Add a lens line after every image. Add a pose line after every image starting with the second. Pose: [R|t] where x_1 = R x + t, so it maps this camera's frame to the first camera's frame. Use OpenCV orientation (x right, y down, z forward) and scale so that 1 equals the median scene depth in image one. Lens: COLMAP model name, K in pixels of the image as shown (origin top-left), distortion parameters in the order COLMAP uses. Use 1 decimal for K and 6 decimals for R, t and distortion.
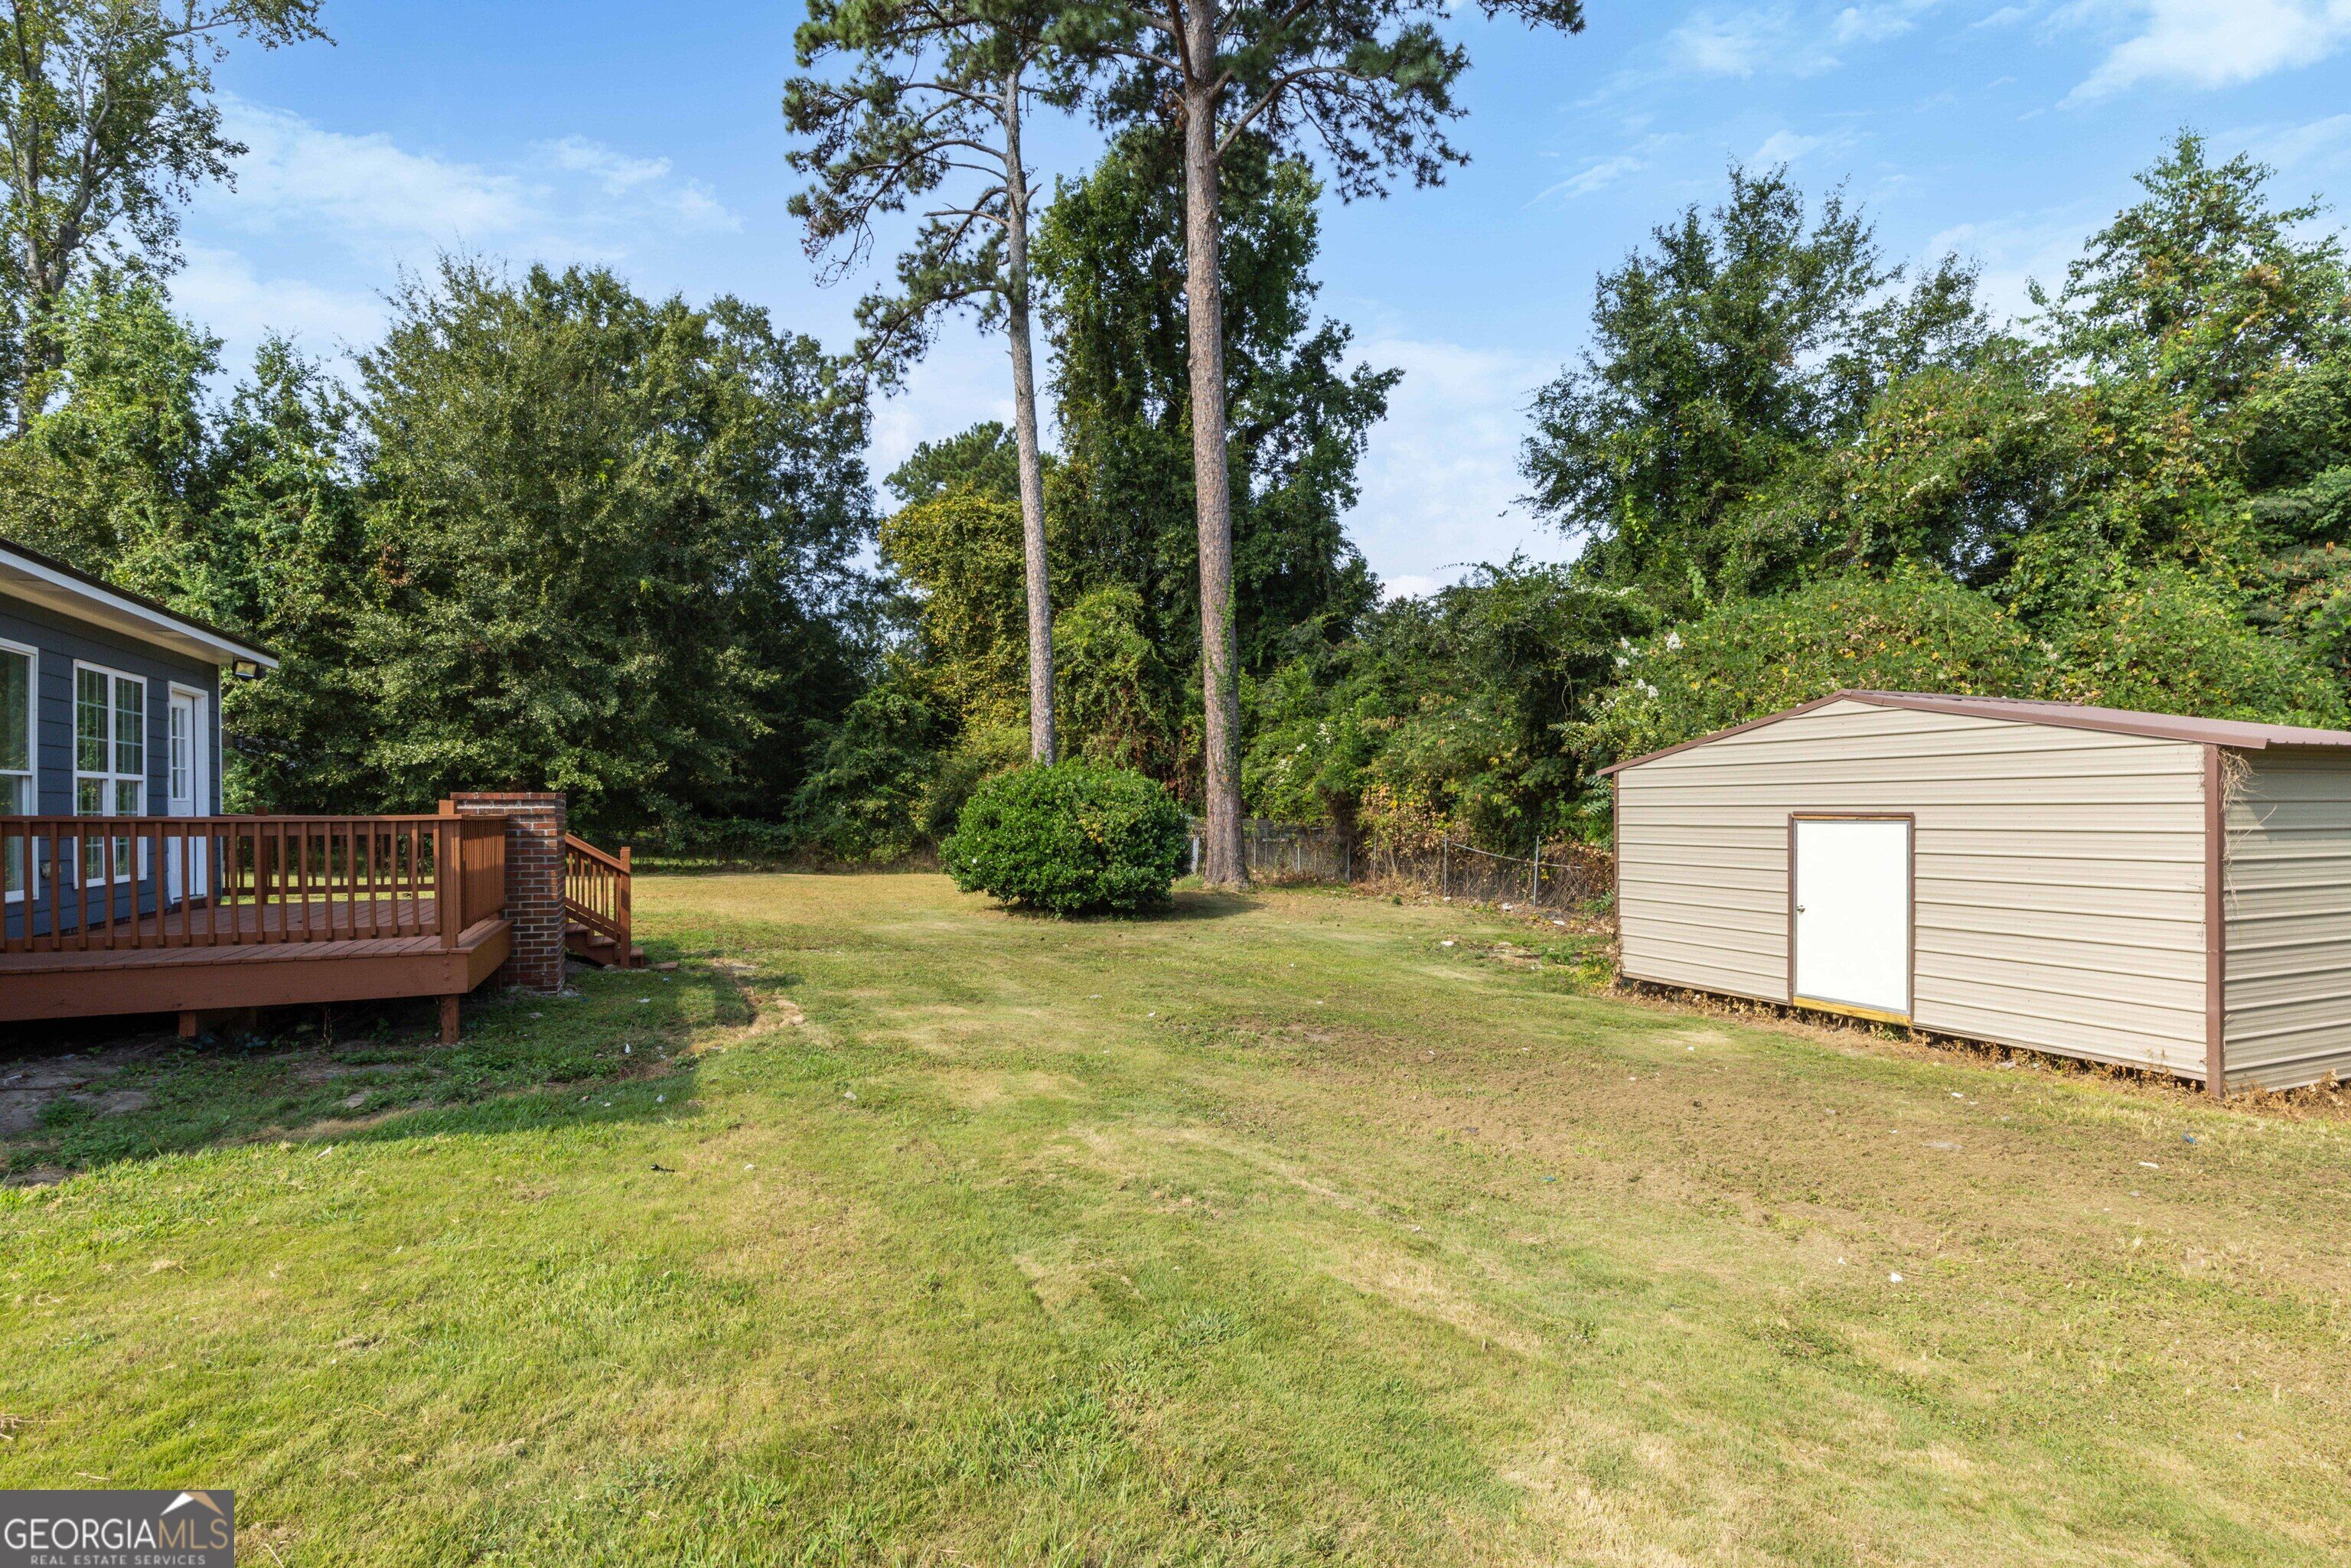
lens RADIAL K [[1122.4, 0, 1173.6], [0, 1122.4, 827.1], [0, 0, 1]] dist [0.000900, -0.000699]
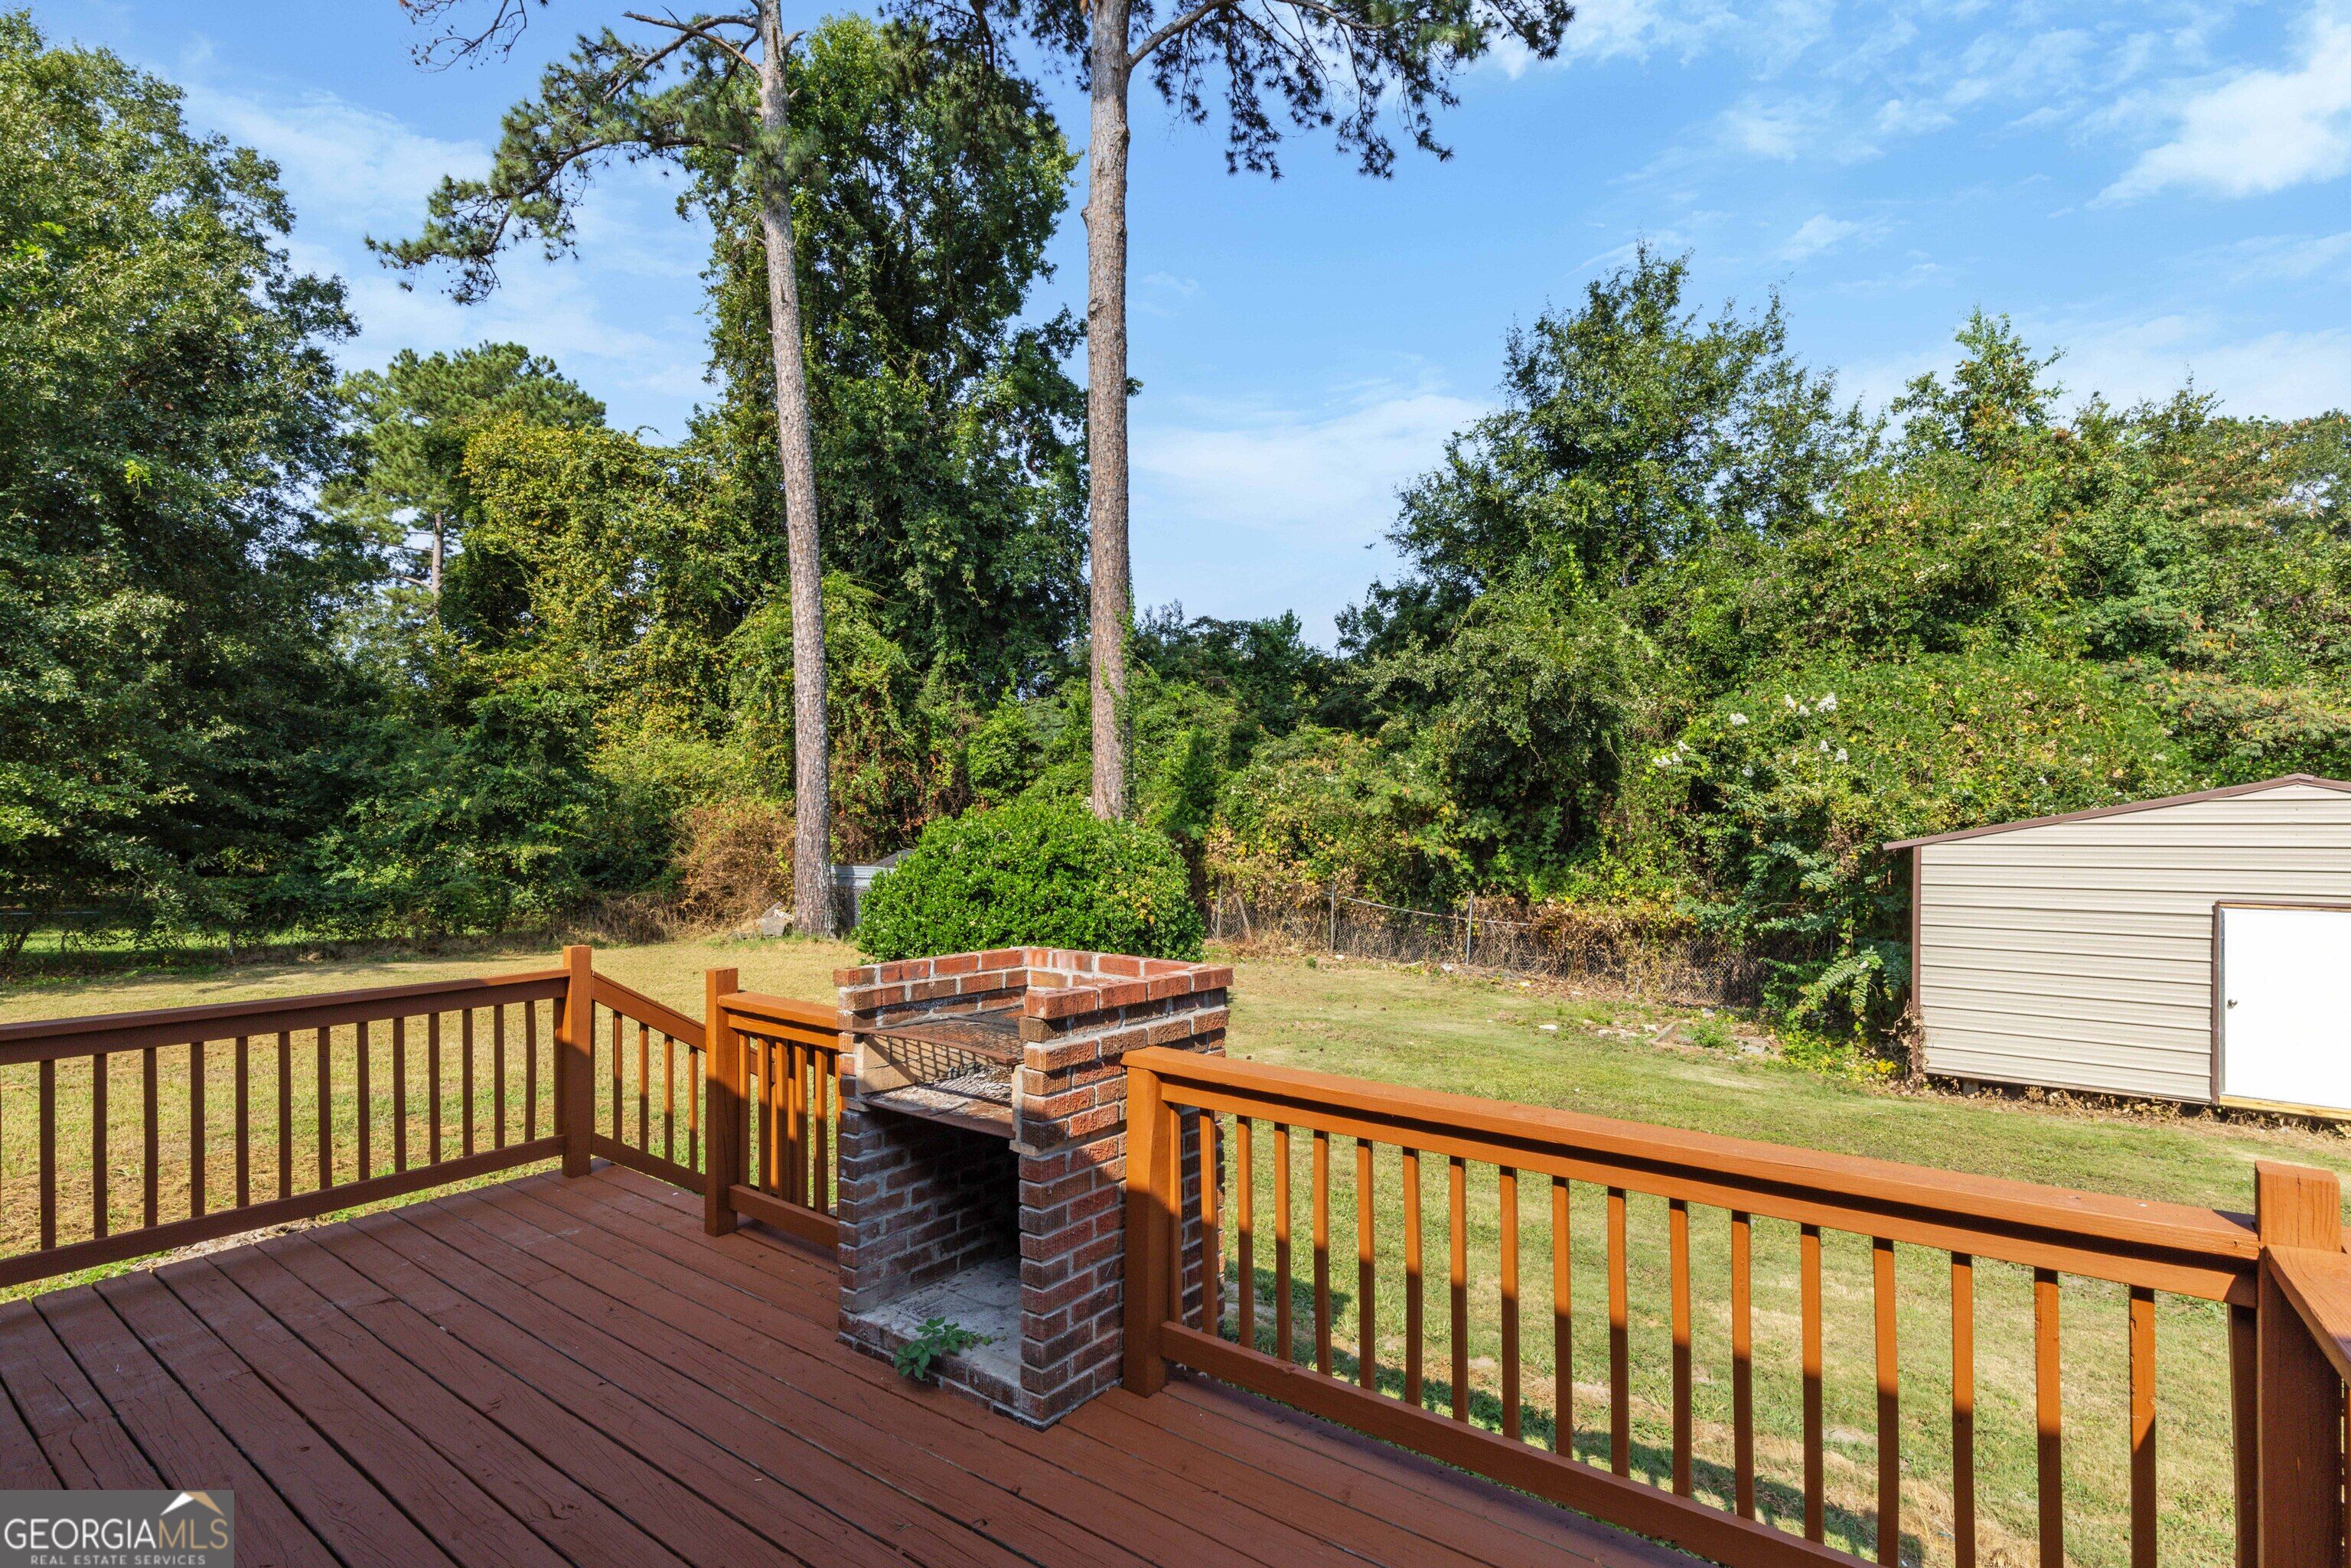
lens RADIAL K [[1077.2, 0, 1211.9], [0, 1077.2, 830.6], [0, 0, 1]] dist [0.003493, 0.000299]
pose [[0.868379, 0.001994, 0.495897, -0.283667], [0.004379, 0.999922, -0.011689, -0.028989], [-0.495882, 0.012322, 0.868303, 0.282598]]
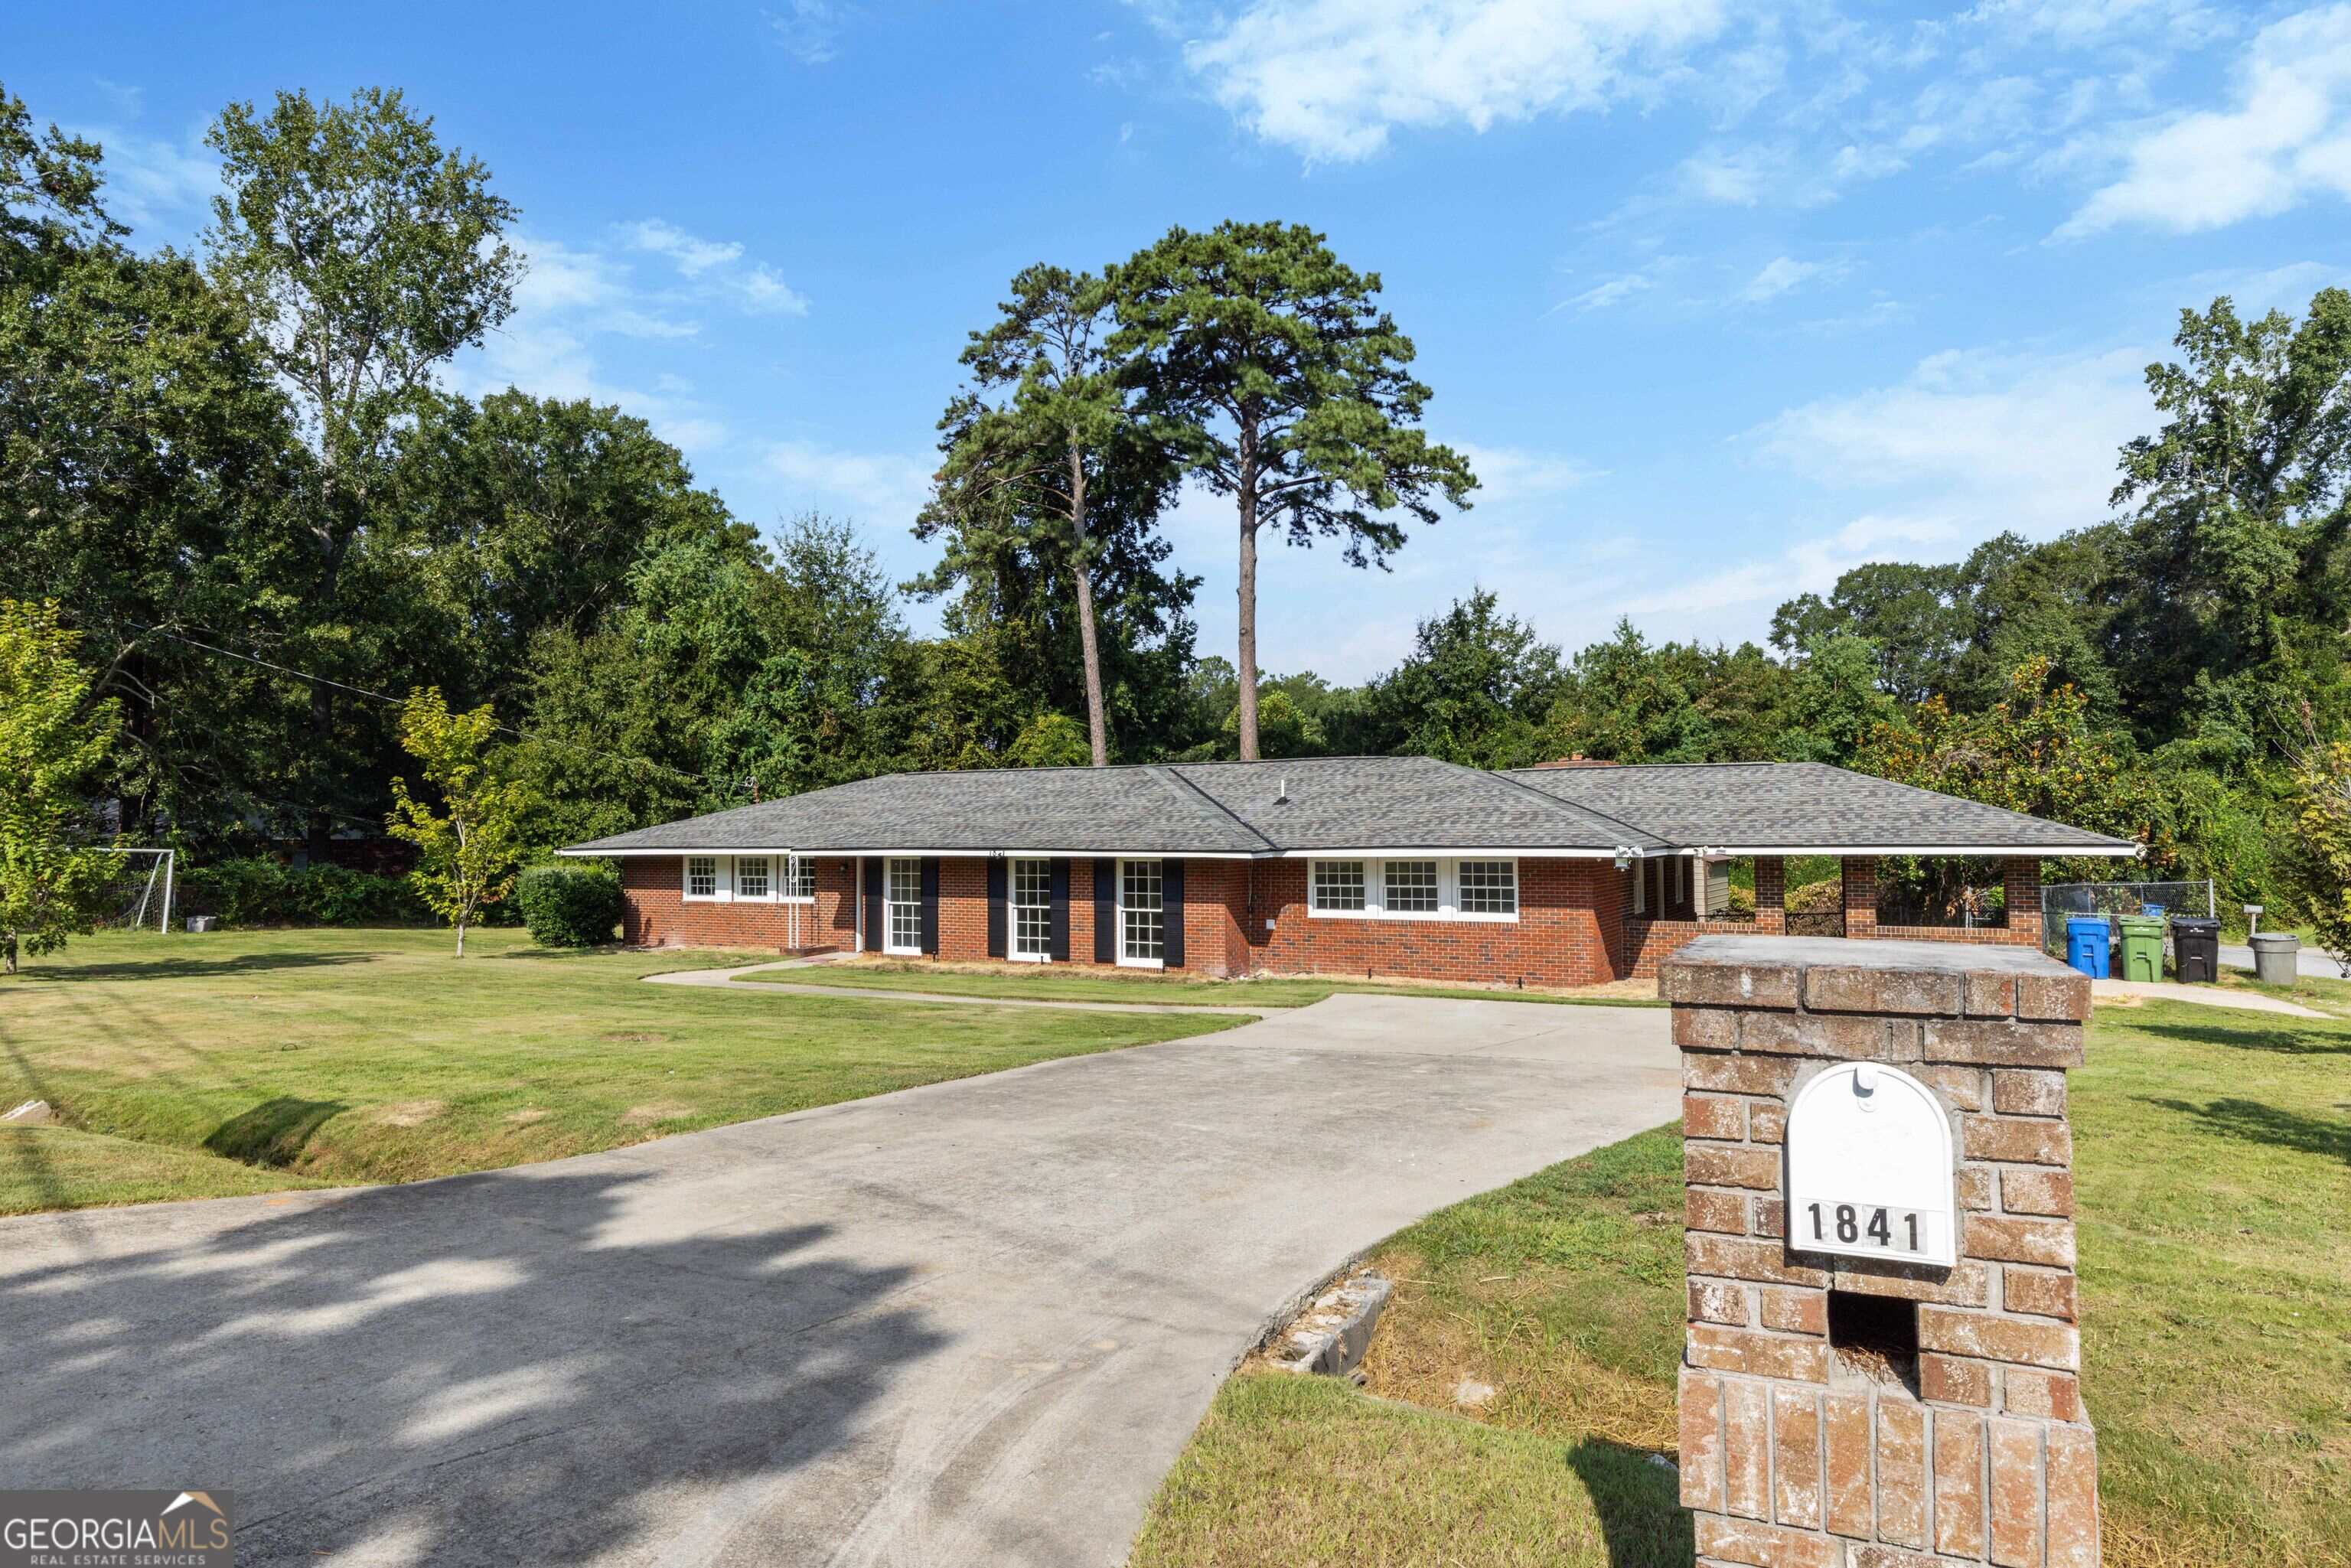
lens RADIAL K [[1412.2, 0, 1166.6], [0, 1412.2, 794.8], [0, 0, 1]] dist [0.008357, 0.000921]
pose [[0.833775, 0.008975, 0.552032, -1.349378], [0.013494, 0.999238, -0.036626, -0.052940], [-0.551940, 0.037987, 0.833018, -0.864045]]
